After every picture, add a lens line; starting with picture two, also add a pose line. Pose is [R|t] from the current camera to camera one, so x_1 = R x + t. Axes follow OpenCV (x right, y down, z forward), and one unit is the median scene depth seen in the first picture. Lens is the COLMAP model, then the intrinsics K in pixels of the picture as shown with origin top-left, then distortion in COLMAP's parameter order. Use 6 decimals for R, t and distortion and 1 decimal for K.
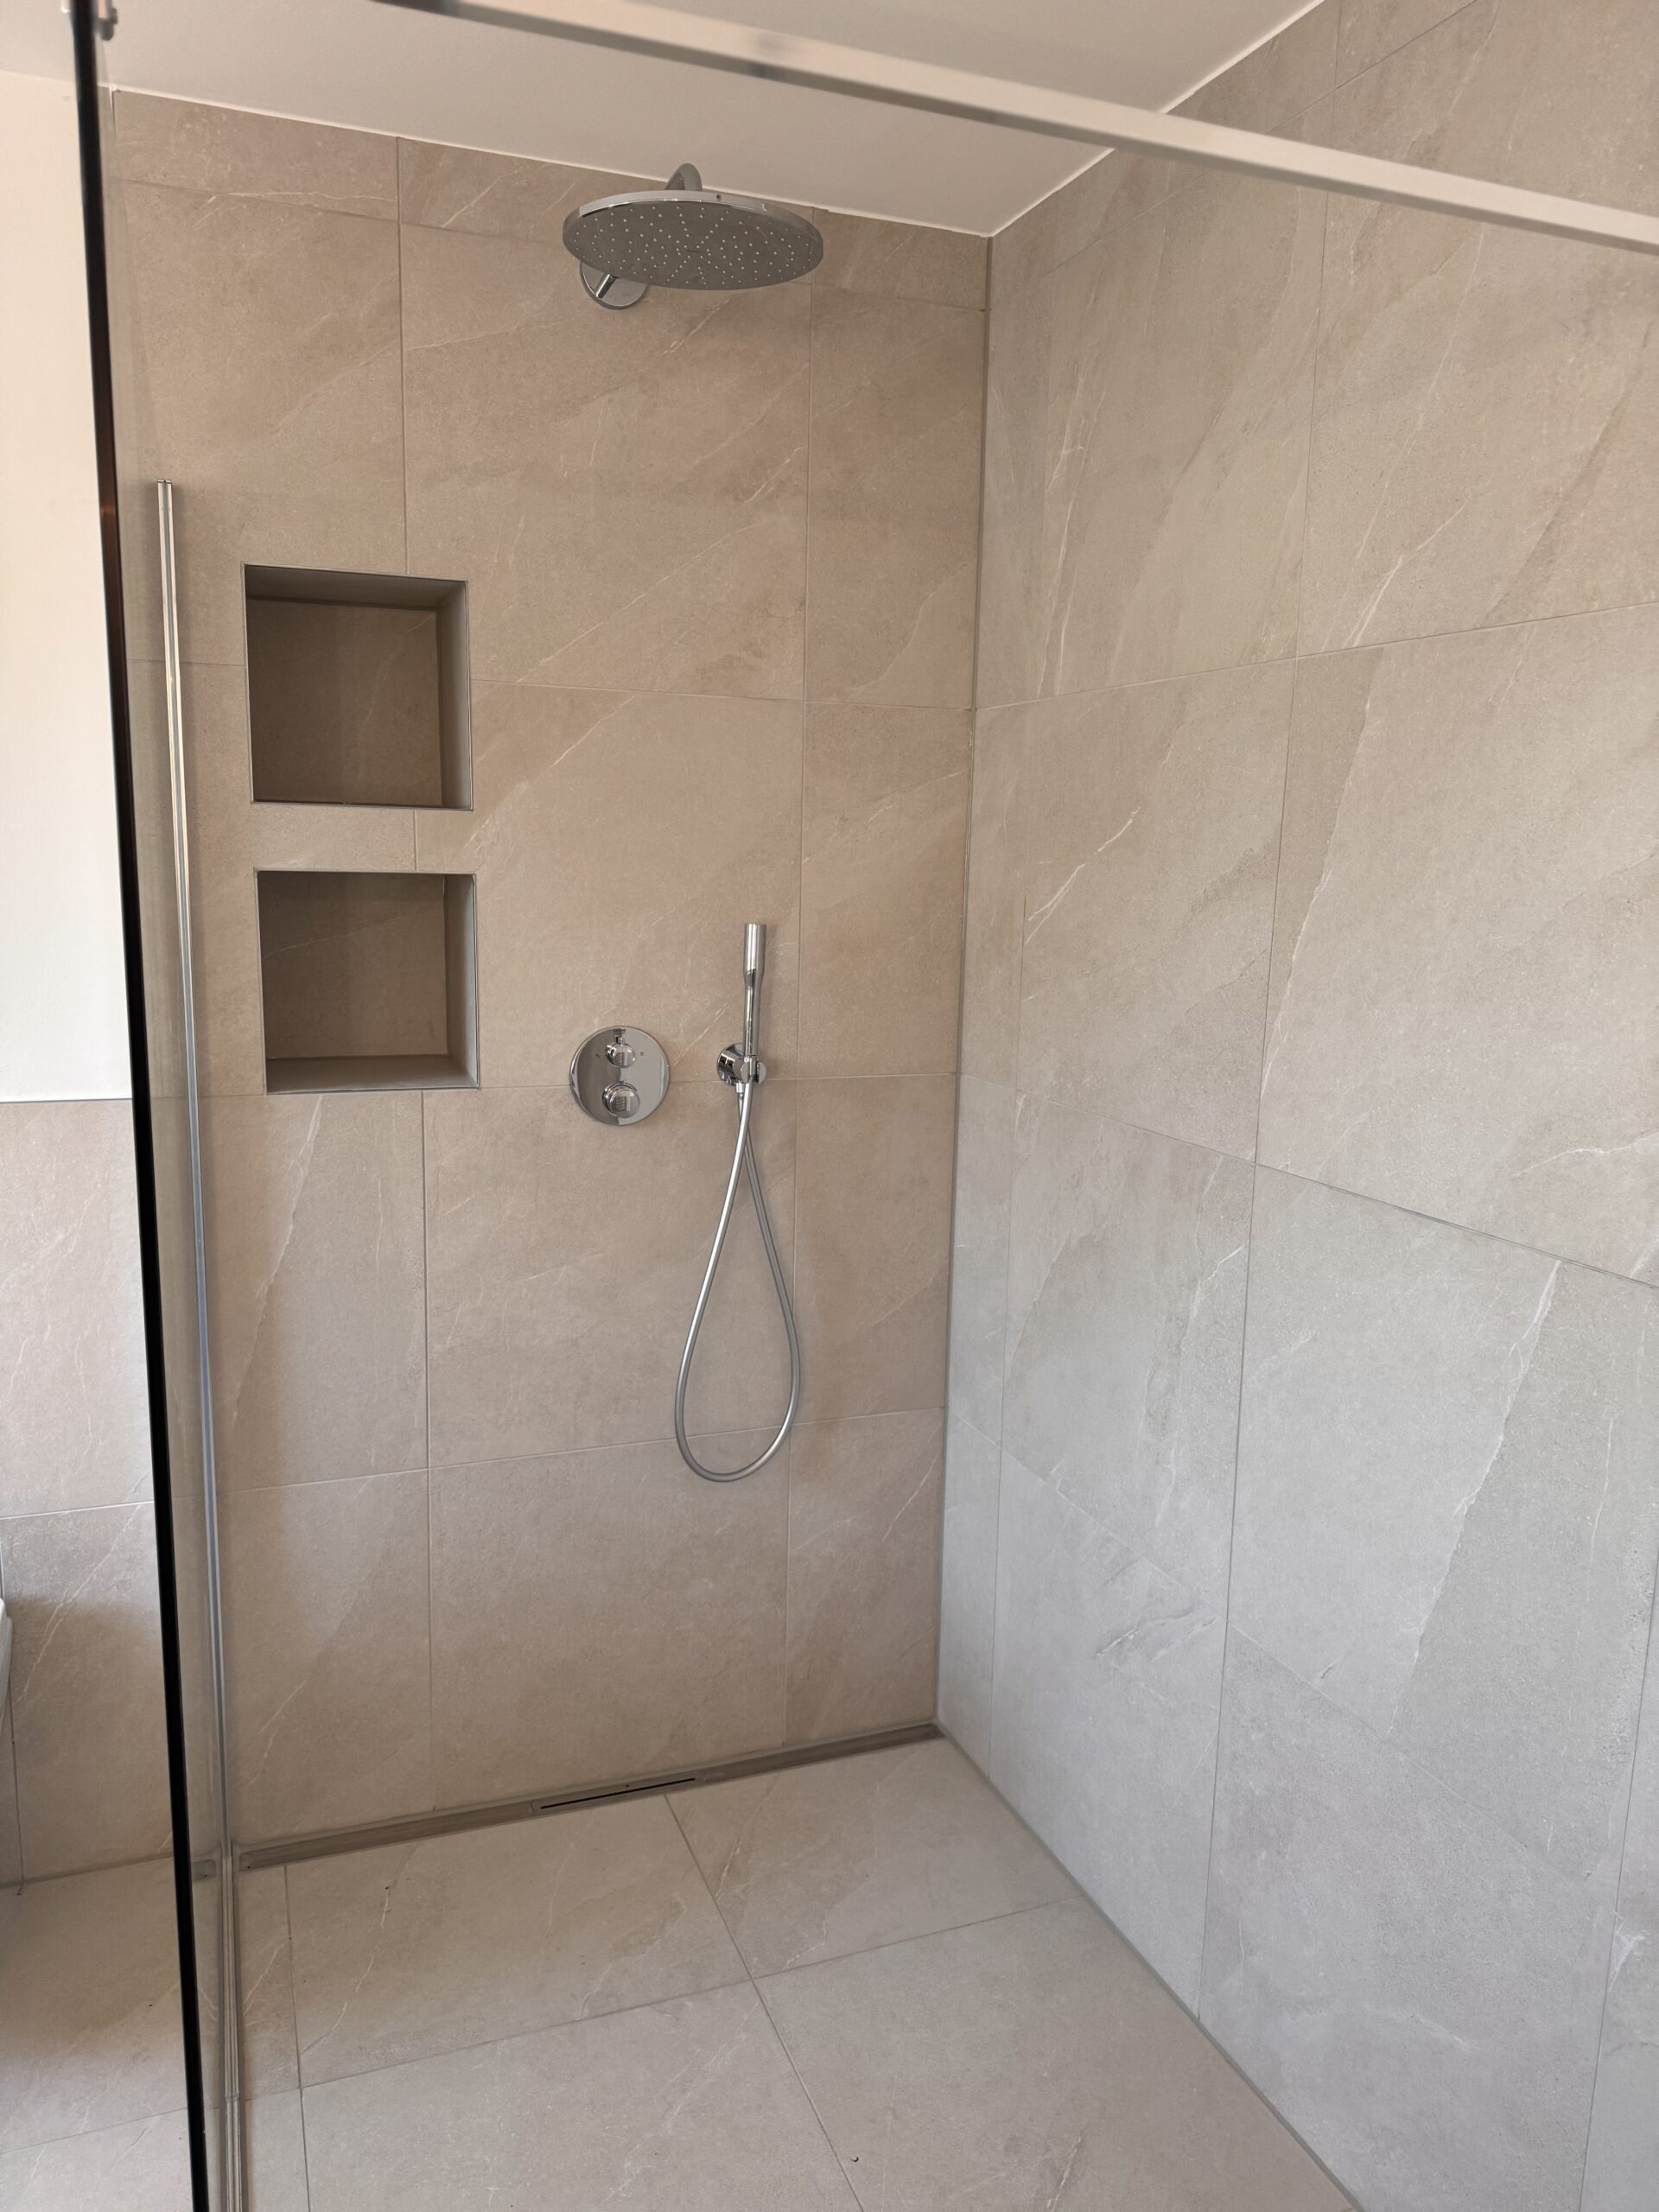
lens RADIAL K [[1584.7, 0, 810.9], [0, 1584.7, 1105.8], [0, 0, 1]] dist [0.041126, -0.023291]
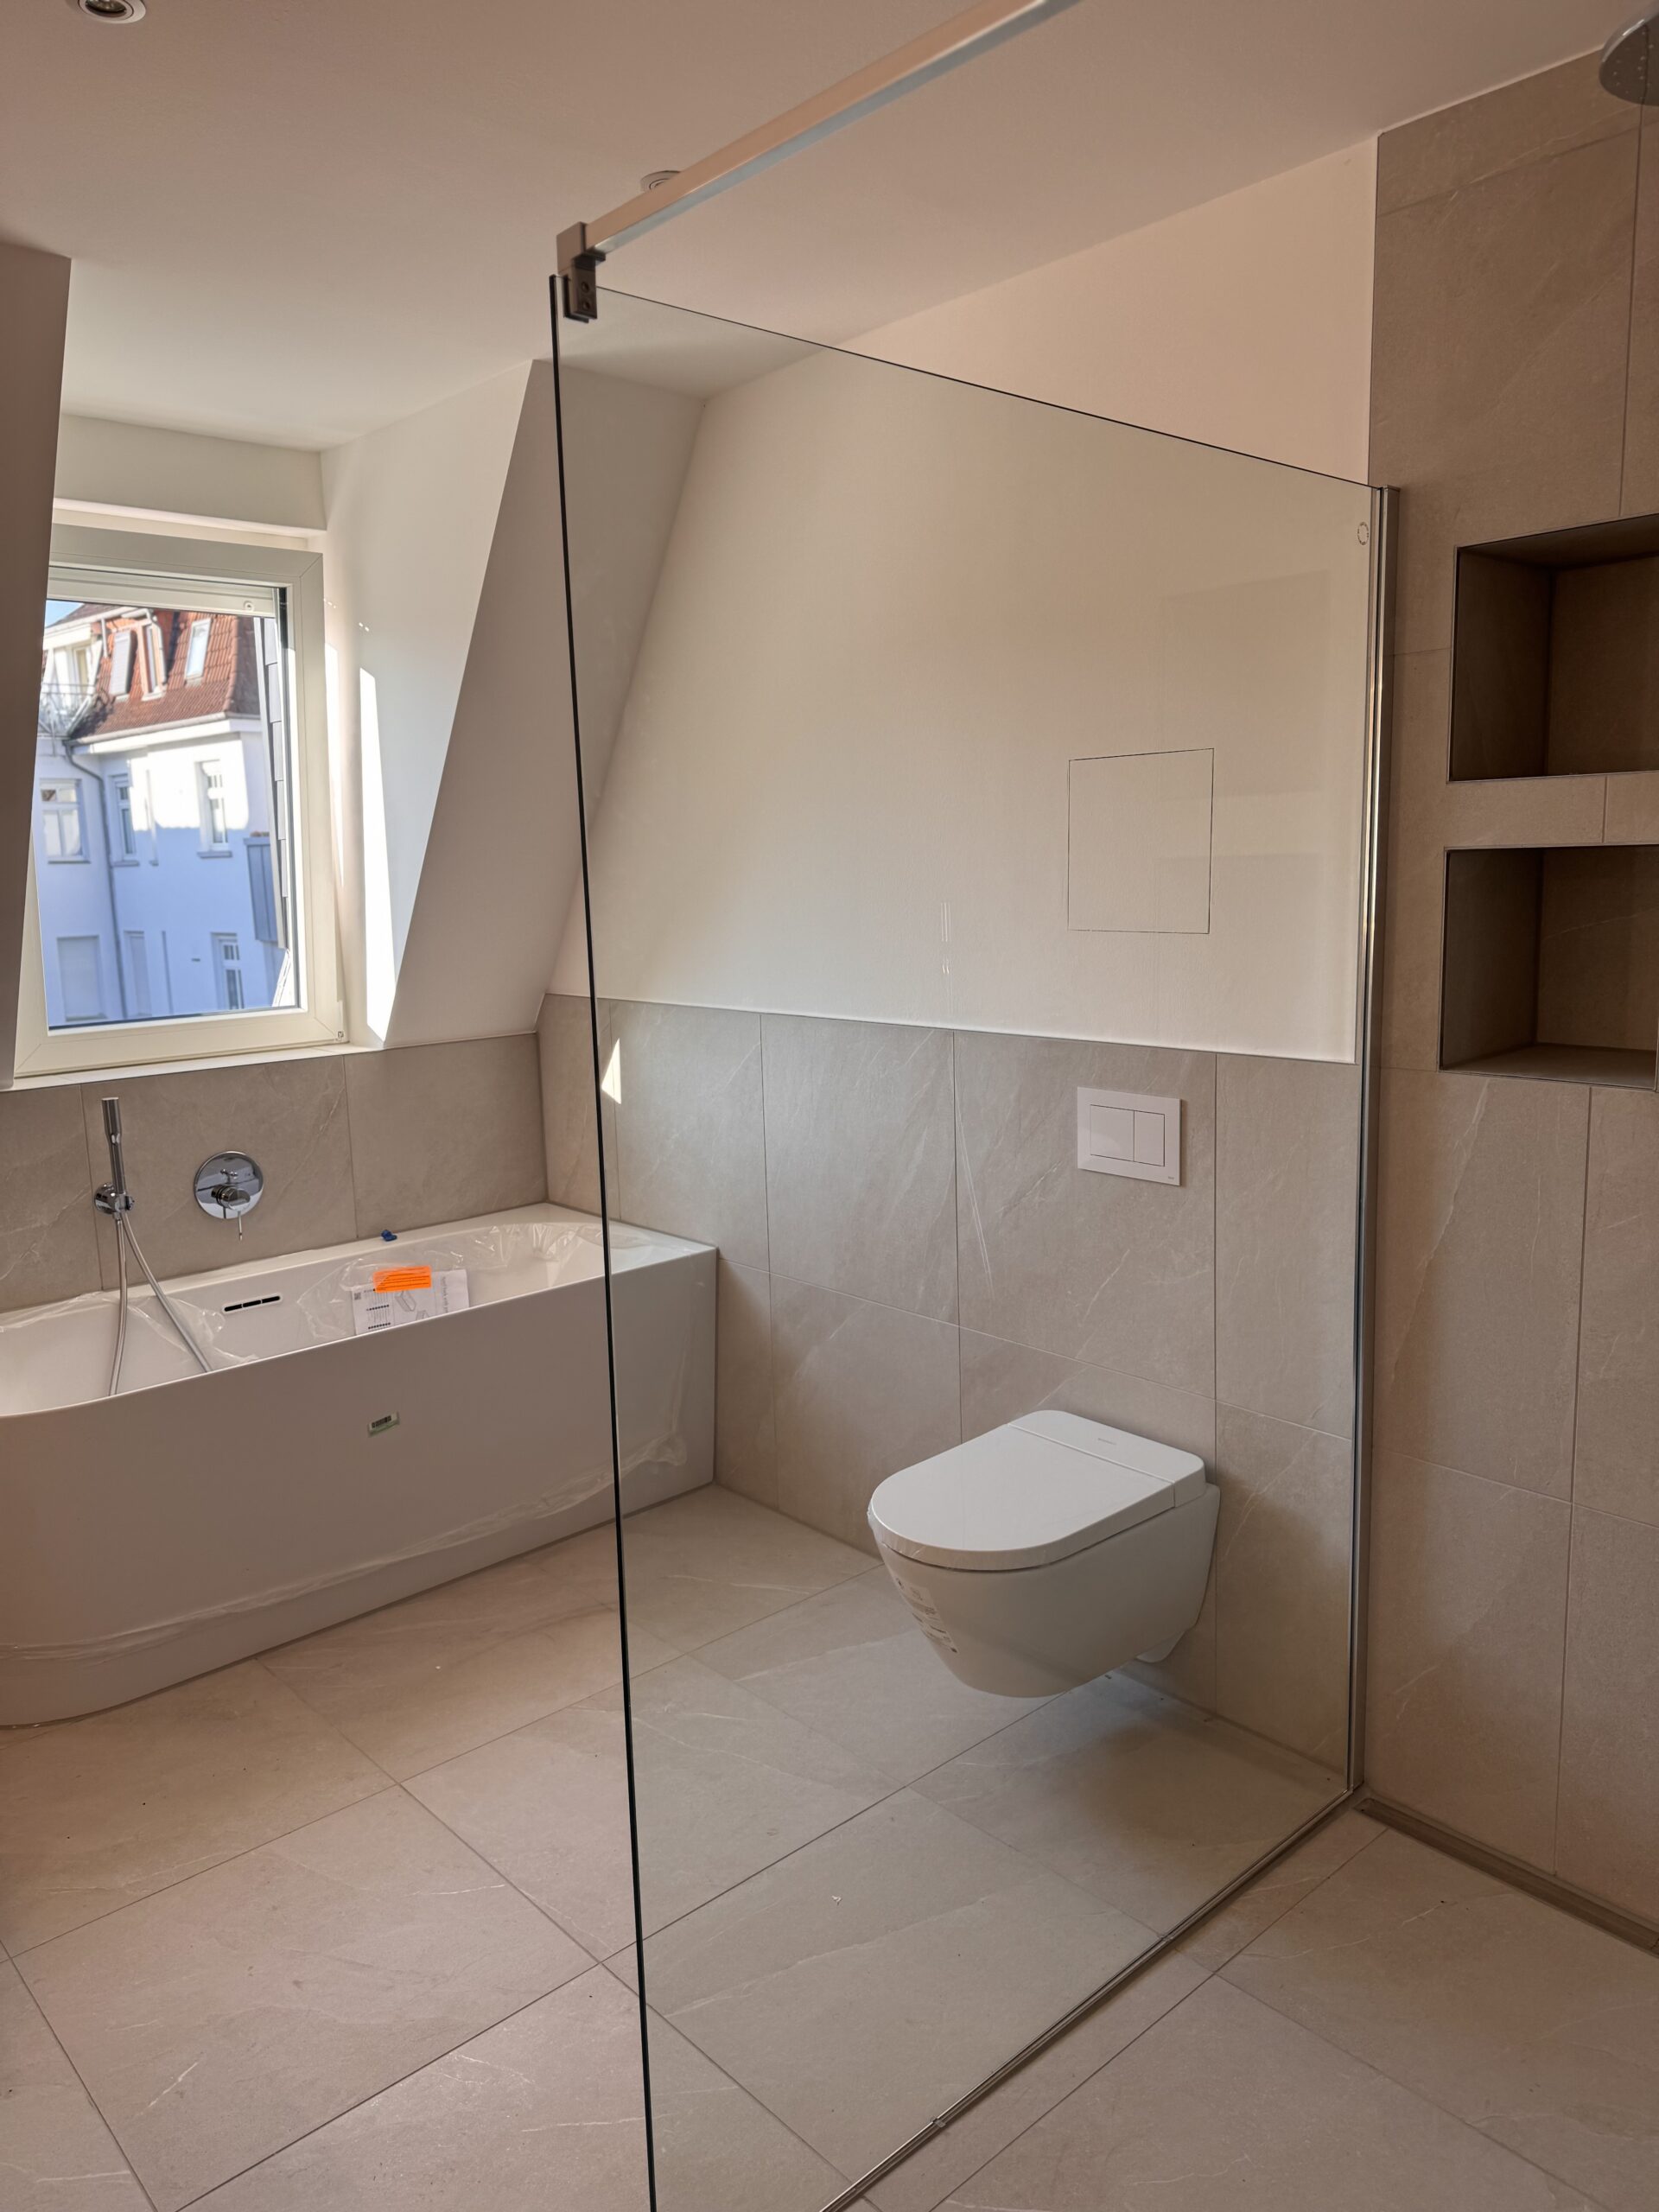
lens RADIAL K [[1584.7, 0, 825.5], [0, 1584.7, 1096.1], [0, 0, 1]] dist [0.041126, -0.023291]
pose [[0.383627, 0.117293, -0.916009, 0.424615], [-0.118005, 0.989996, 0.077346, -0.023566], [0.915918, 0.078422, 0.393630, 0.242244]]
